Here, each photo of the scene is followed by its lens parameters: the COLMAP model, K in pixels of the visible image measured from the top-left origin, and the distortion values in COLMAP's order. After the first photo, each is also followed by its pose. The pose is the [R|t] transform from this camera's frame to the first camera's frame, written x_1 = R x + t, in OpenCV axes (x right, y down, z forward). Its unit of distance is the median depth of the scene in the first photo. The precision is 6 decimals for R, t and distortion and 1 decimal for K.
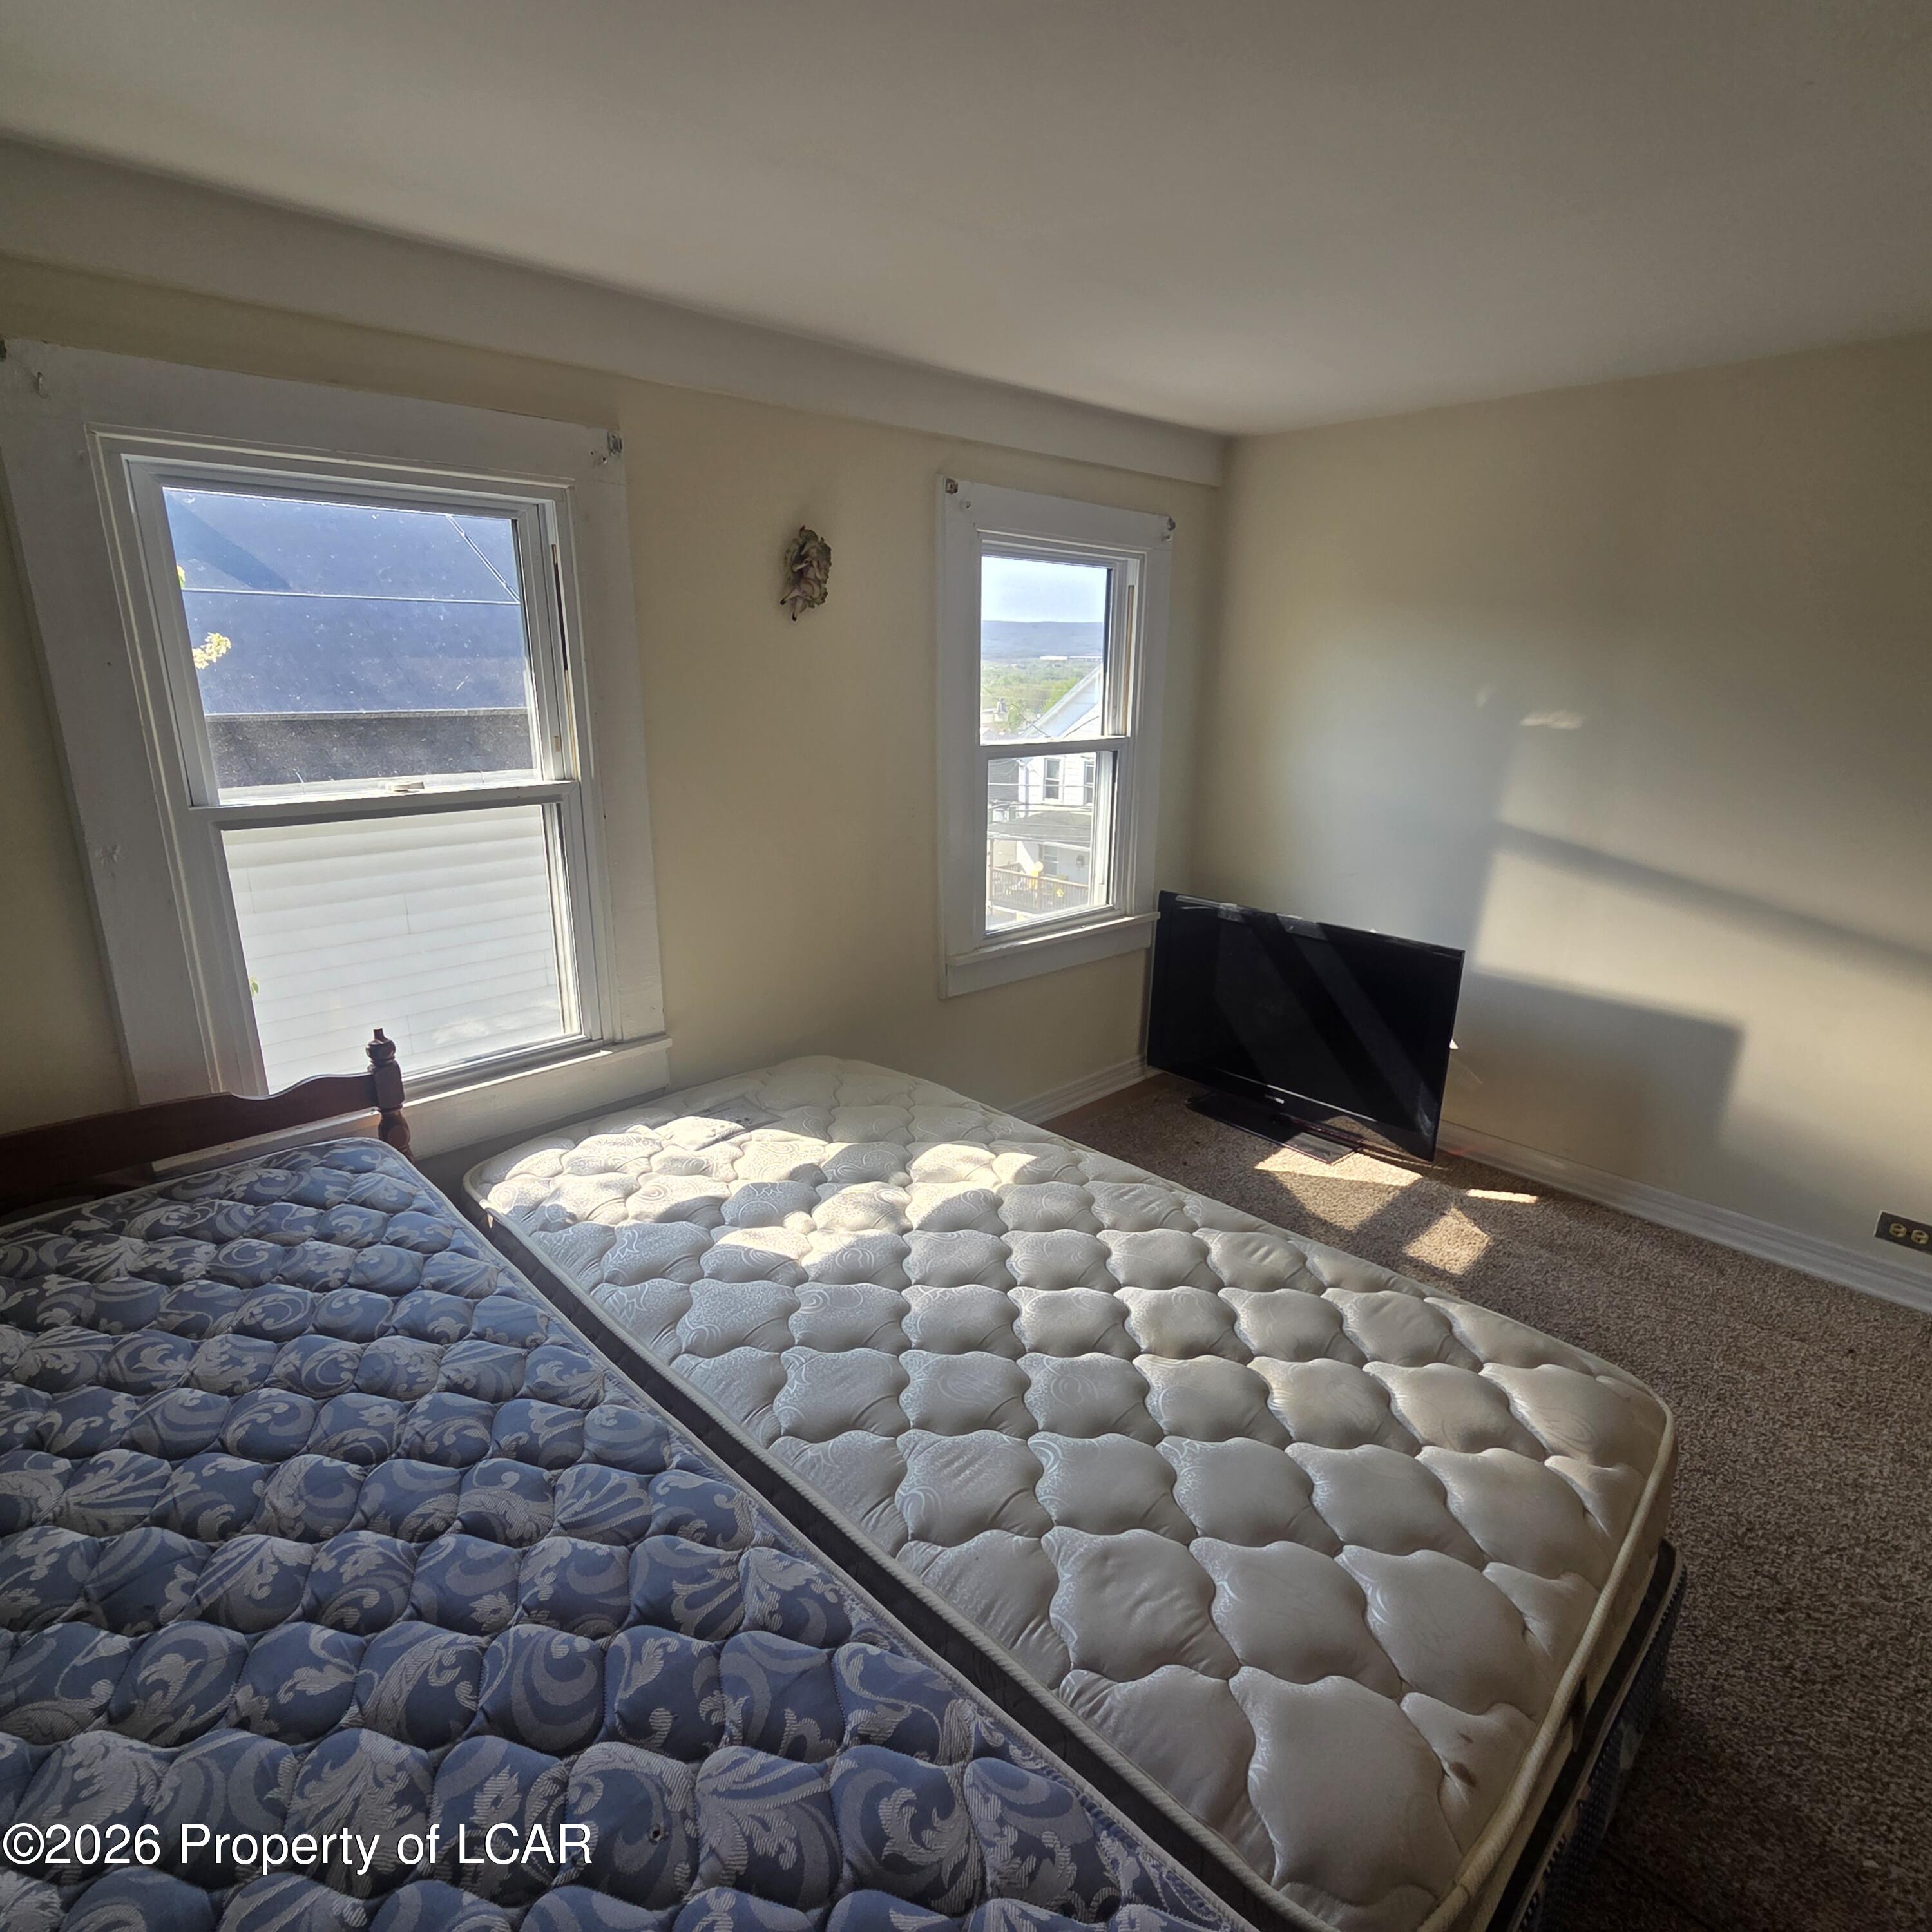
lens RADIAL K [[1061.0, 0, 920.5], [0, 1061.0, 959.7], [0, 0, 1]] dist [0.001990, -0.000928]
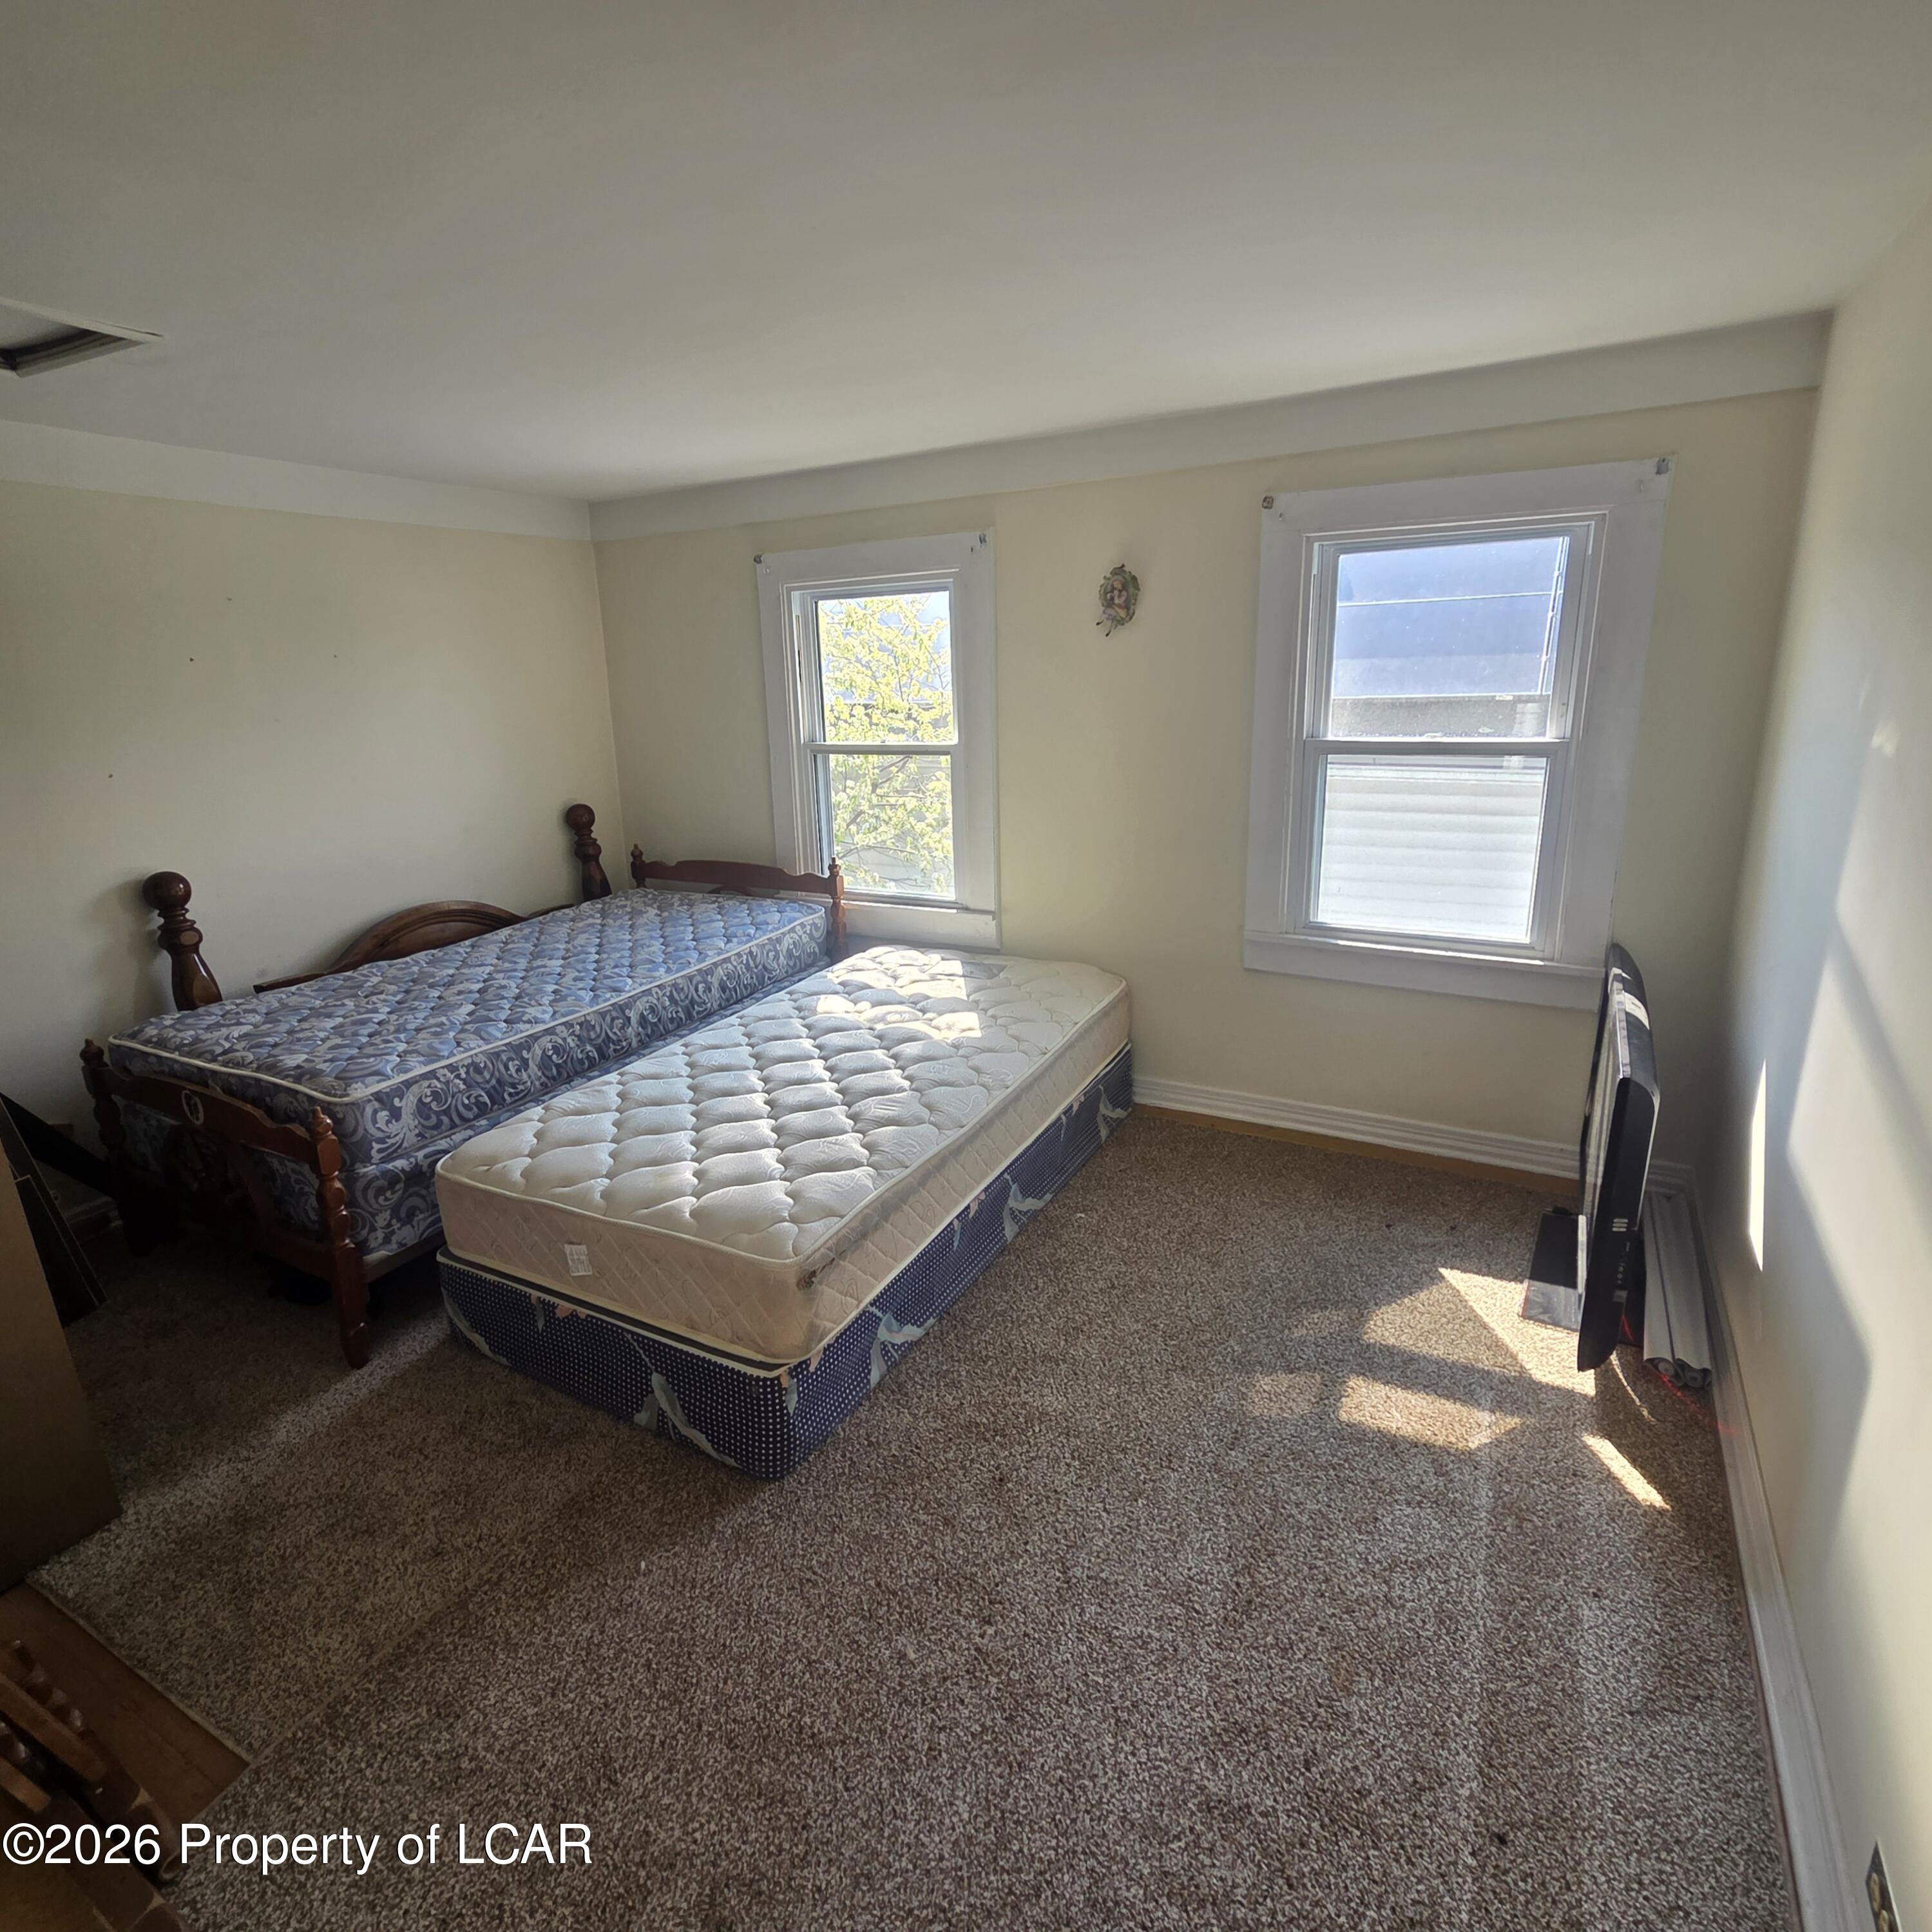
lens RADIAL K [[1061.0, 0, 975.6], [0, 1061.0, 960.6], [0, 0, 1]] dist [0.001990, -0.000928]
pose [[0.310120, 0.246357, -0.918223, 1.218860], [-0.214586, 0.959056, 0.184839, -0.147341], [0.926163, 0.139715, 0.350287, 0.457930]]
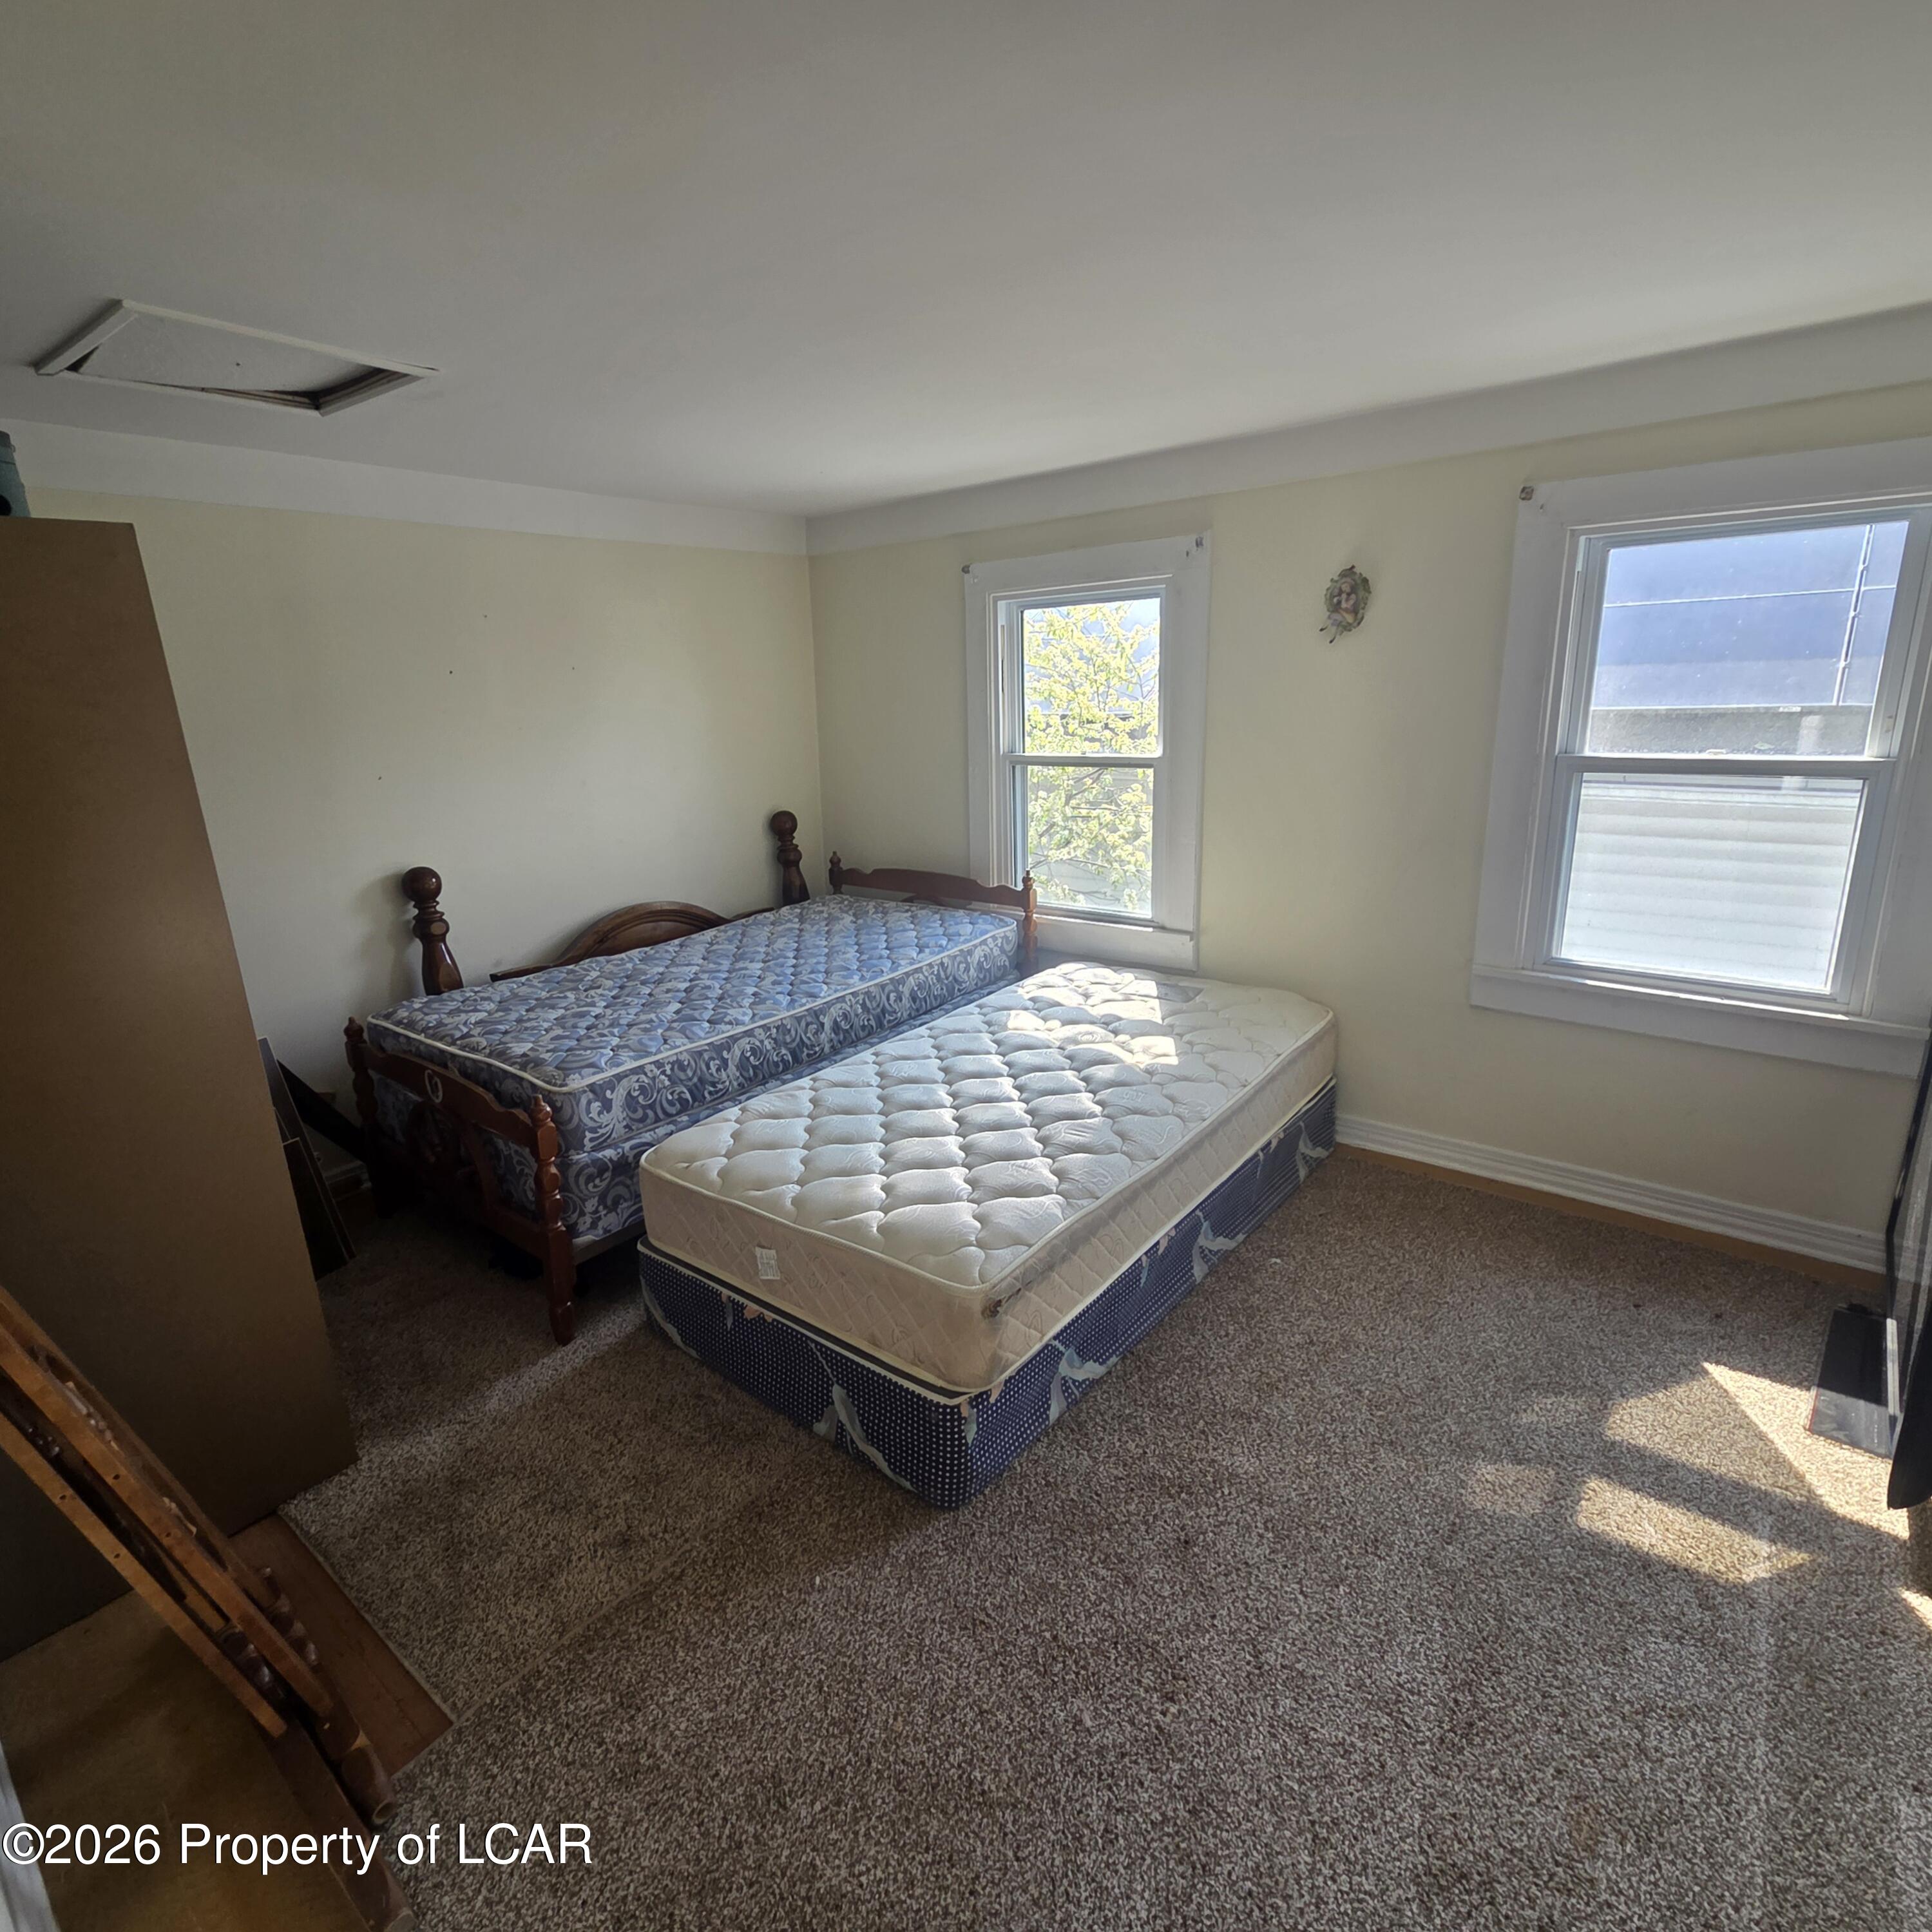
lens RADIAL K [[1061.0, 0, 963.2], [0, 1061.0, 967.3], [0, 0, 1]] dist [0.001990, -0.000928]
pose [[0.131325, 0.253620, -0.958348, 1.178010], [-0.221662, 0.949757, 0.220971, -0.144687], [0.966240, 0.183410, 0.180945, 0.446750]]
